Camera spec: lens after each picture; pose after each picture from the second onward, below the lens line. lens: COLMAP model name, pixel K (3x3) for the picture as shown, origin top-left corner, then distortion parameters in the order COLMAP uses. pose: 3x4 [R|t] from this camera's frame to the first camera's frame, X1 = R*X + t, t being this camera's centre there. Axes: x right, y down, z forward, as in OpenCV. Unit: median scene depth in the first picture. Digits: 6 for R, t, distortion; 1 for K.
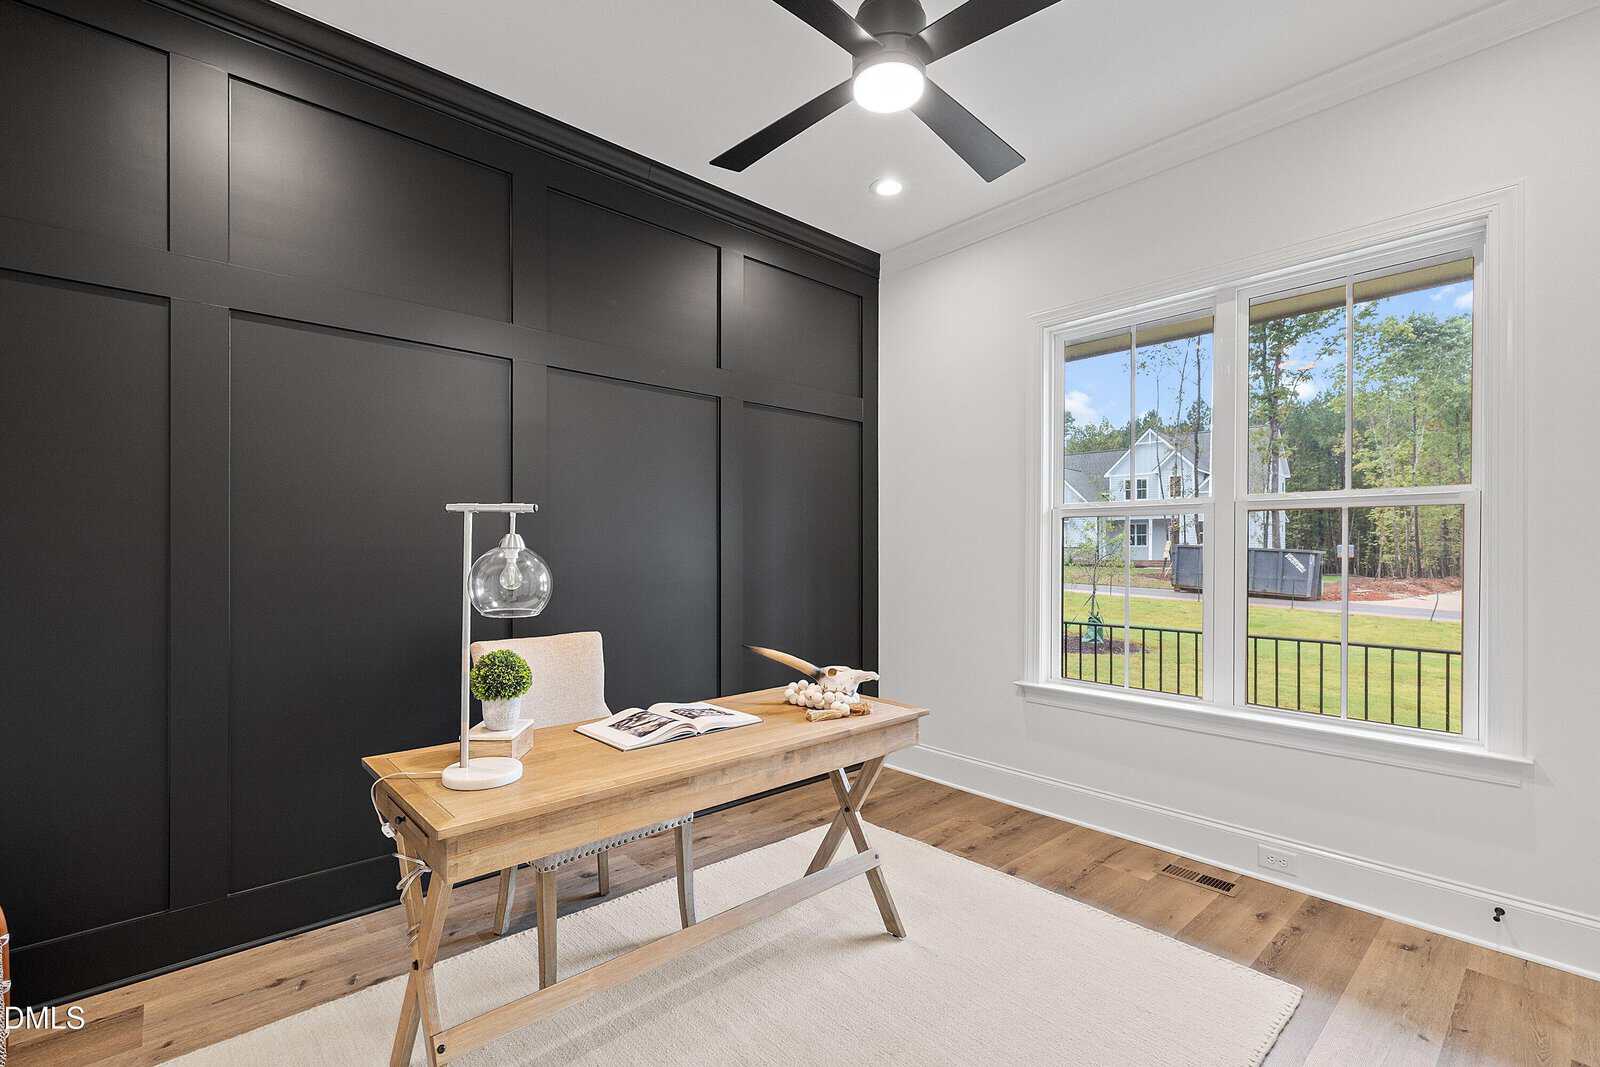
lens RADIAL K [[716.3, 0, 799.9], [0, 716.3, 546.5], [0, 0, 1]] dist [0.000728, 0.000014]
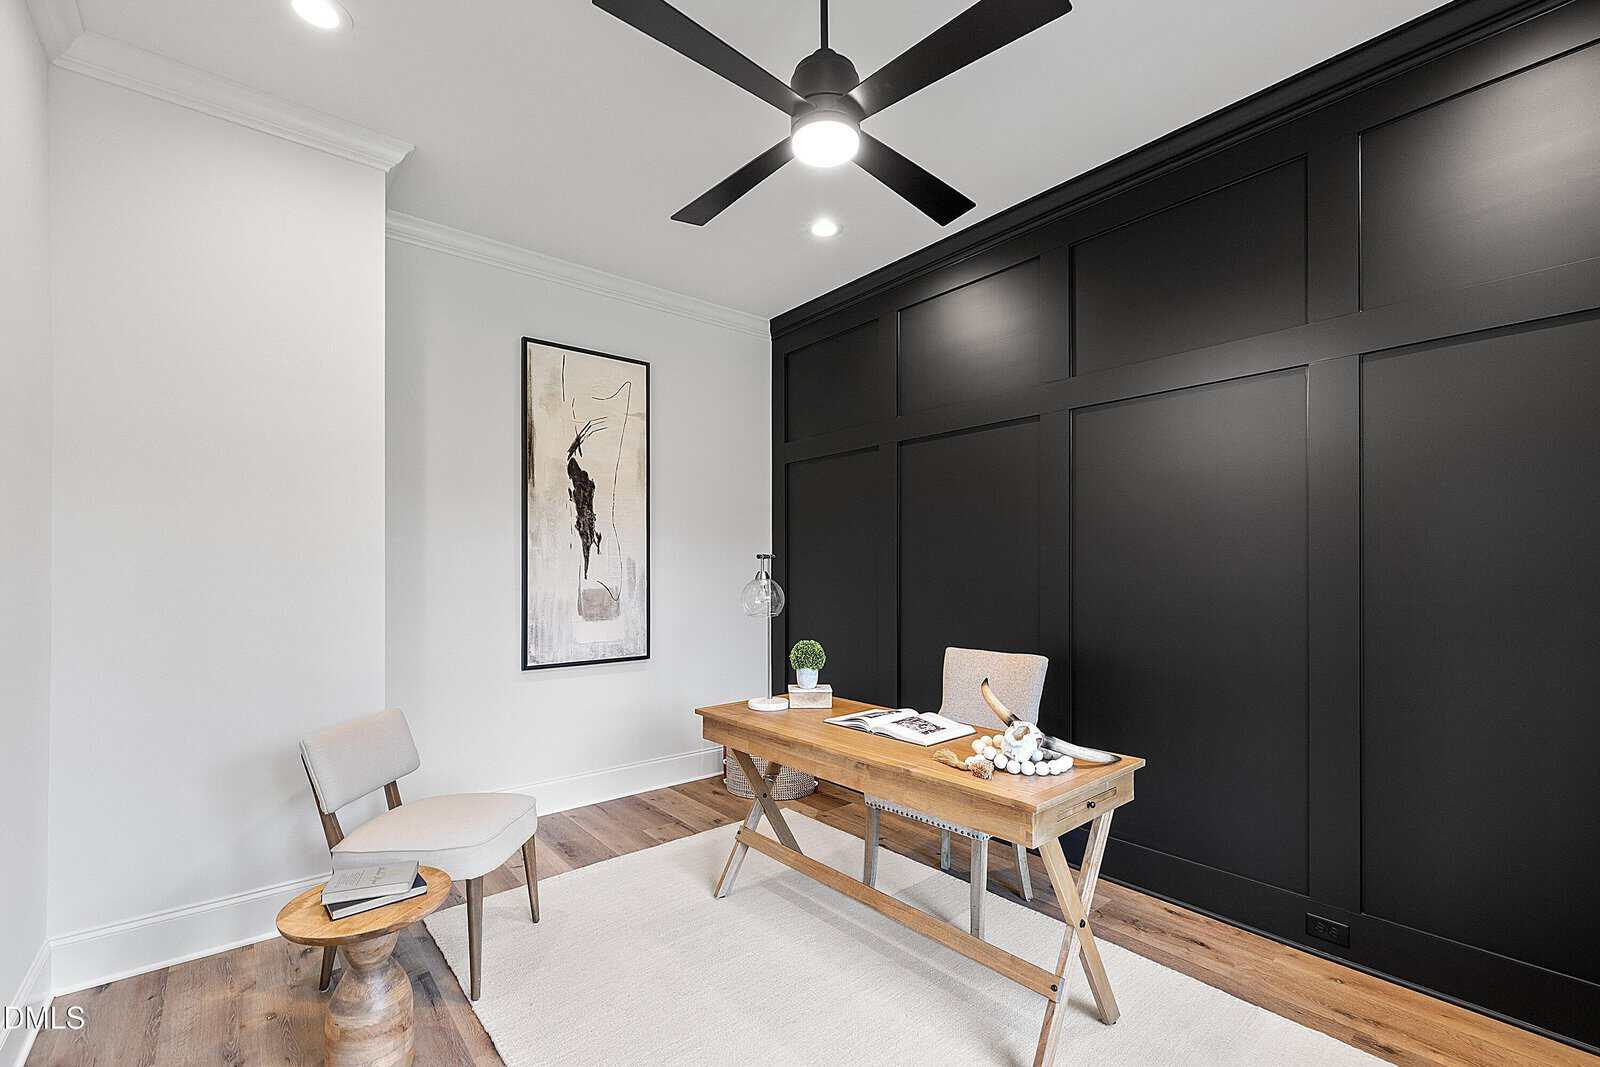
lens RADIAL K [[682.2, 0, 799.8], [0, 682.2, 585.4], [0, 0, 1]] dist [0.002134, -0.000010]
pose [[-0.037864, 0.008470, -0.999247, 0.911842], [-0.002856, 0.999959, 0.008584, 0.003671], [0.999279, 0.003179, -0.037839, 0.829970]]
